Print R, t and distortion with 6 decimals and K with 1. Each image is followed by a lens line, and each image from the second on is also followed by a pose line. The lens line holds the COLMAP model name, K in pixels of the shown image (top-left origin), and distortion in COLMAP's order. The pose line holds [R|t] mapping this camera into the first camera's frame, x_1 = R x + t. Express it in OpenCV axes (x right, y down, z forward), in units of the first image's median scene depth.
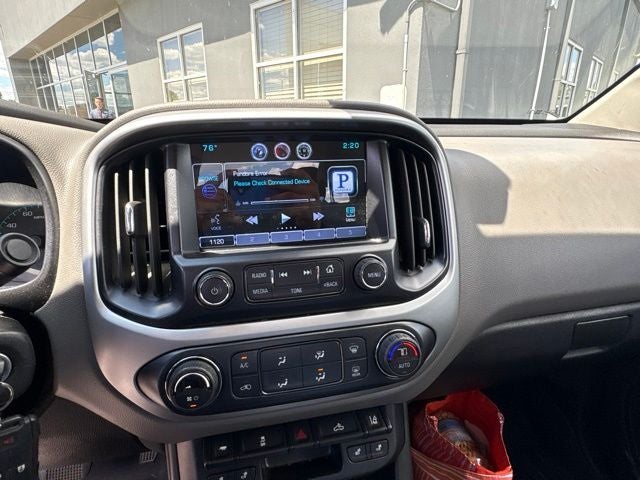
lens RADIAL K [[364.9, 0, 321.6], [0, 364.9, 241.8], [0, 0, 1]] dist [0.002434, -0.000424]
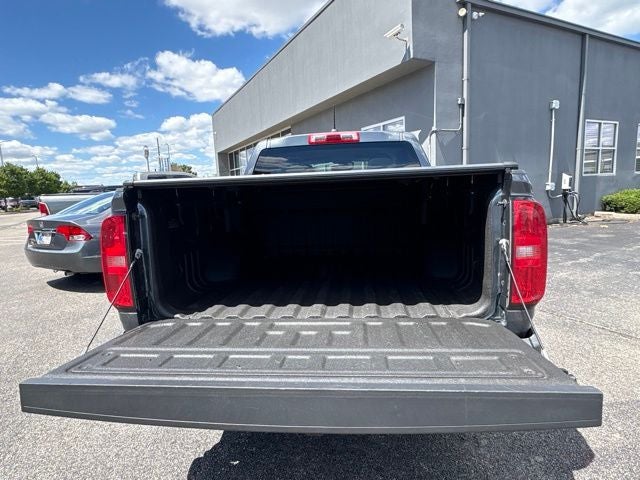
lens RADIAL K [[364.9, 0, 318.7], [0, 364.9, 238.0], [0, 0, 1]] dist [0.002434, -0.000424]
pose [[0.944083, 0.008272, -0.329605, 0.251298], [-0.064387, 0.985064, -0.159700, 0.264244], [0.323361, 0.171993, 0.930514, -0.831585]]
